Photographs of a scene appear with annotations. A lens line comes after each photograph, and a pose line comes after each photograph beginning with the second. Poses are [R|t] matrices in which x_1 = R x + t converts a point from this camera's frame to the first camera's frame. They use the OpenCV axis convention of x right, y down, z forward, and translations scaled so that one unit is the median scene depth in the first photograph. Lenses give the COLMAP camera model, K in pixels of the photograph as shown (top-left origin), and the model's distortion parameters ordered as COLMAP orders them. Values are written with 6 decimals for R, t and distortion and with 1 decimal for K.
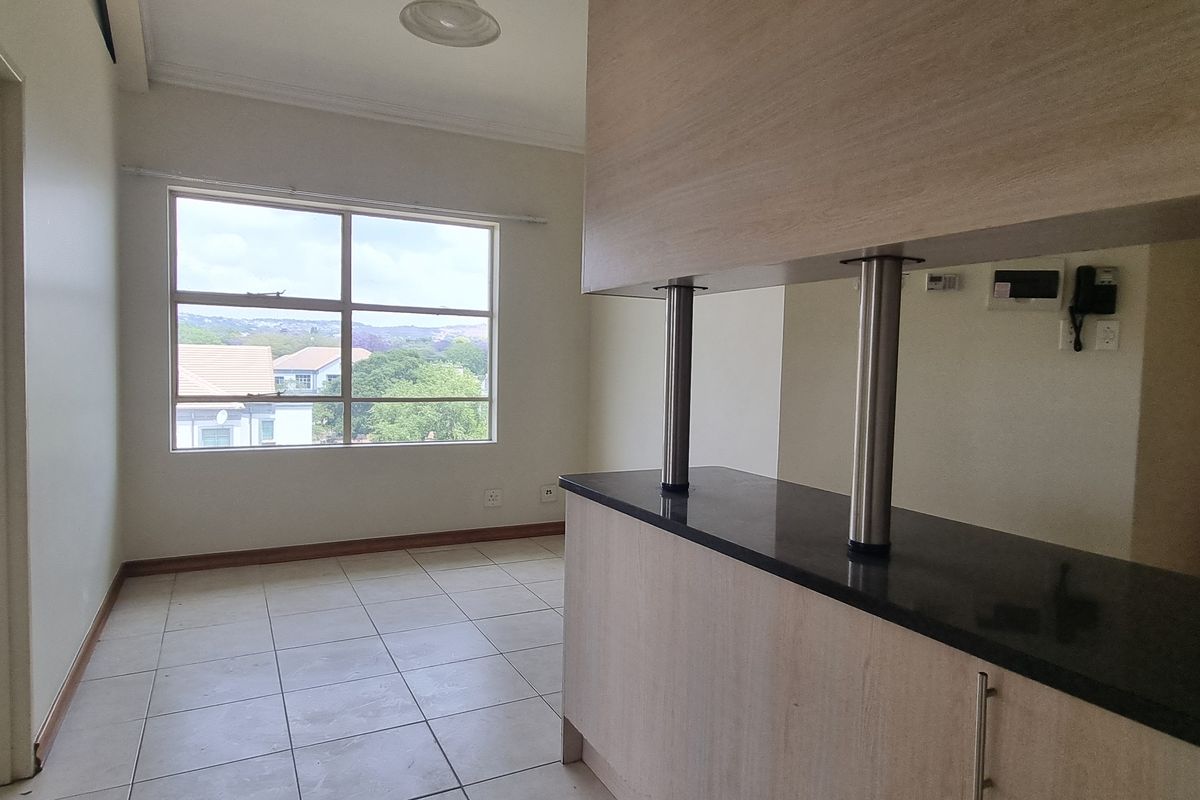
lens RADIAL K [[727.5, 0, 600.0], [0, 727.5, 400.0], [0, 0, 1]] dist [0.003547, 0.000132]
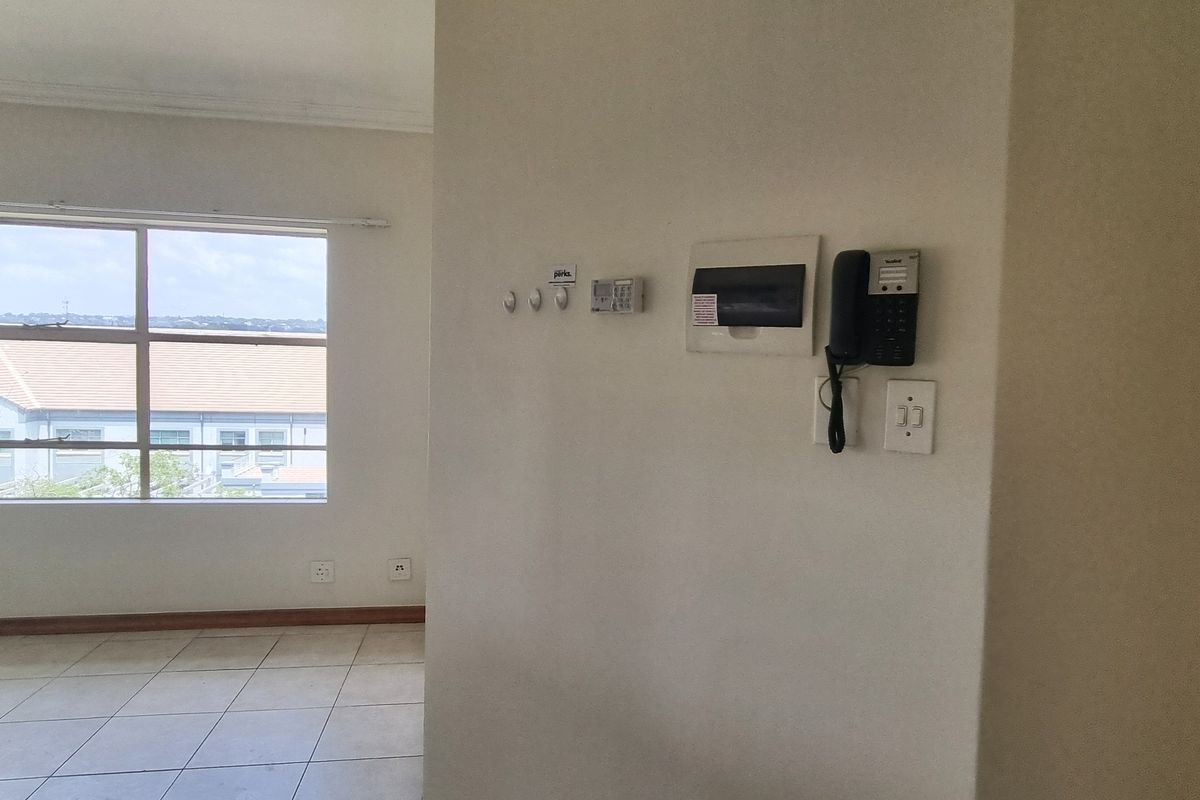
lens RADIAL K [[727.5, 0, 600.0], [0, 727.5, 400.0], [0, 0, 1]] dist [0.003547, 0.000132]
pose [[0.948734, 0.017508, -0.315590, 0.462861], [-0.021438, 0.999730, -0.008987, -0.063672], [0.315347, 0.015292, 0.948853, 0.390292]]
